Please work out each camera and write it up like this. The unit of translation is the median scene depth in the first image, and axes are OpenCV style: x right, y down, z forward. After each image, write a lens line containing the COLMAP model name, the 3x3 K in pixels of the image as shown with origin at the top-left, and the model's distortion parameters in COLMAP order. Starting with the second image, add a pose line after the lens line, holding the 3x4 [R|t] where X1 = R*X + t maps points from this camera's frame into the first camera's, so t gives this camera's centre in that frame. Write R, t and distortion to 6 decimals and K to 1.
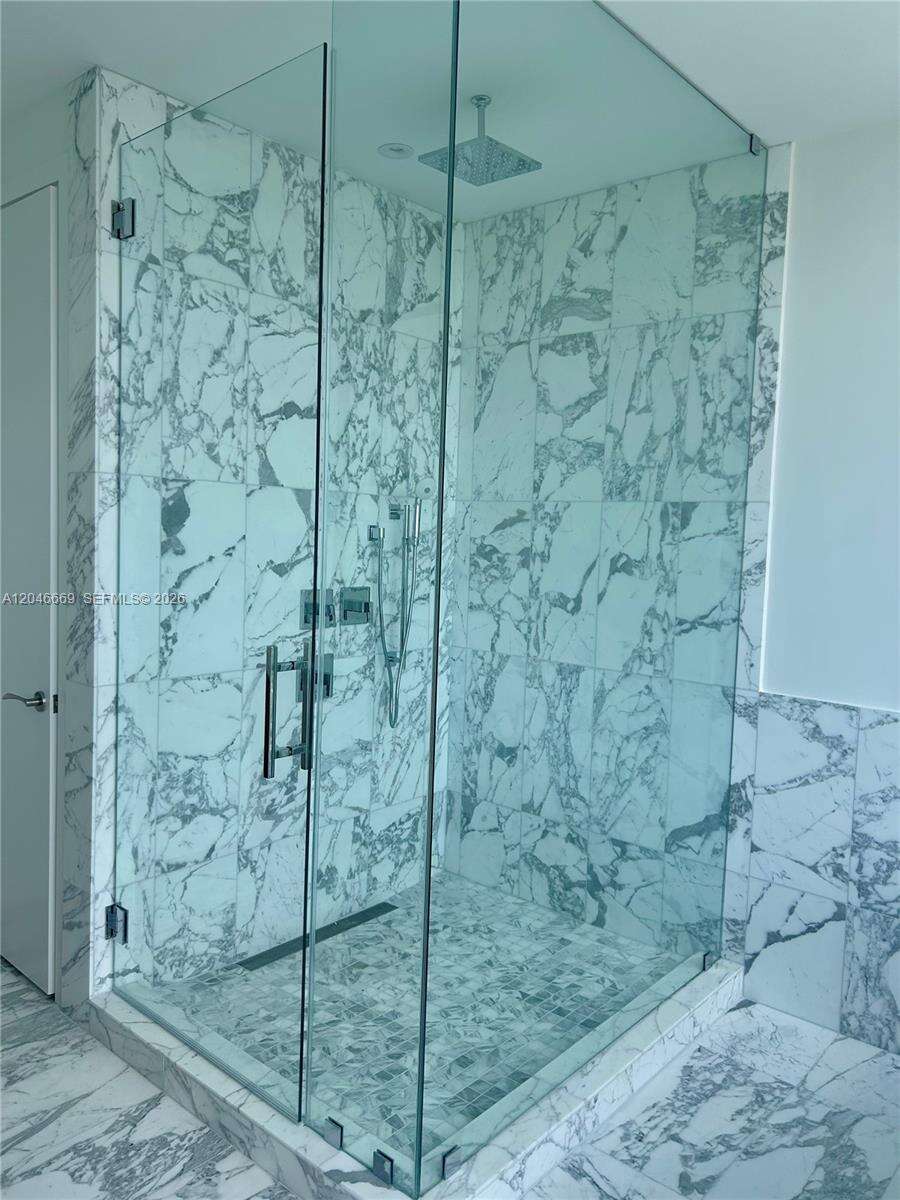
lens RADIAL K [[897.2, 0, 450.3], [0, 897.2, 591.4], [0, 0, 1]] dist [0.003163, -0.012969]
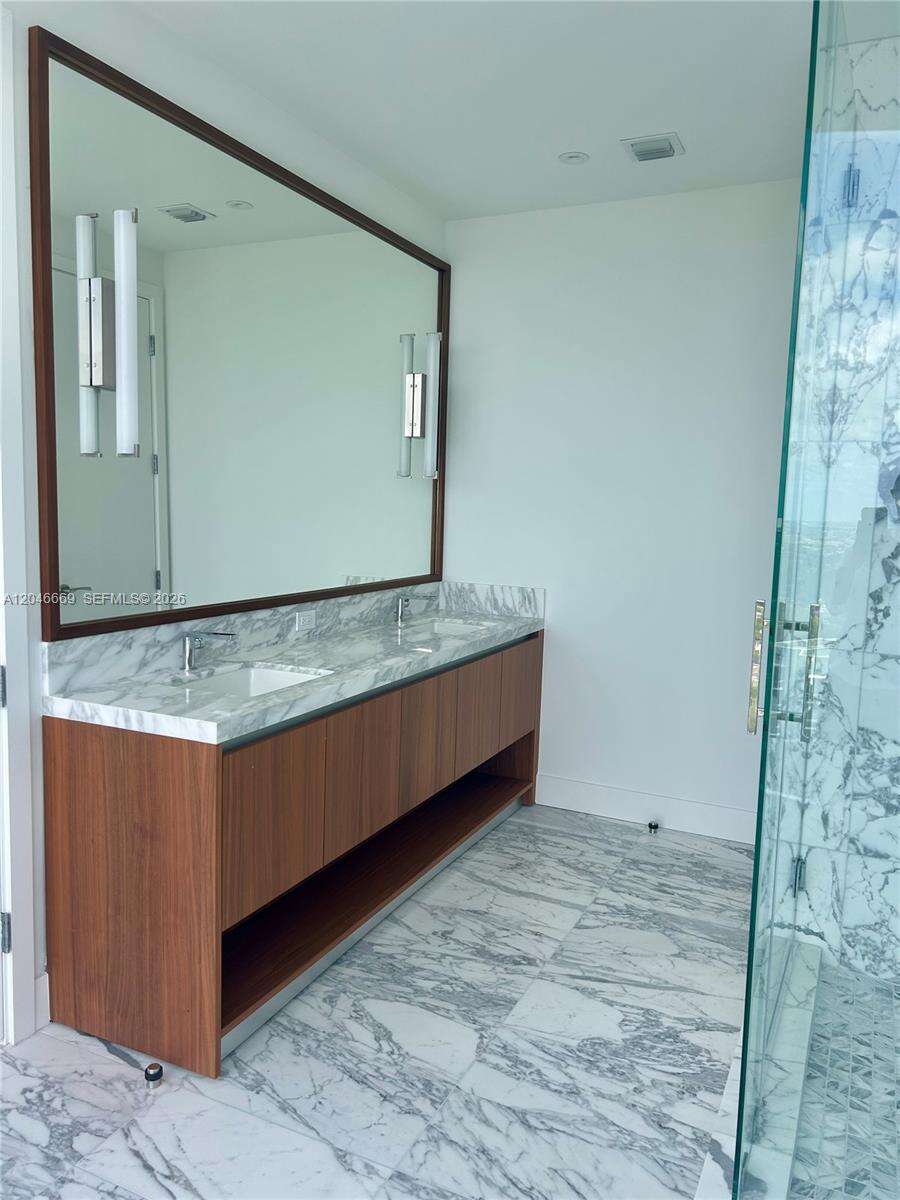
lens RADIAL K [[897.2, 0, 449.1], [0, 897.2, 606.3], [0, 0, 1]] dist [0.003163, -0.012969]
pose [[0.260730, 0.085206, -0.961644, 0.489027], [-0.090152, 0.993894, 0.063620, 0.028170], [0.961193, 0.070106, 0.266819, 0.310791]]
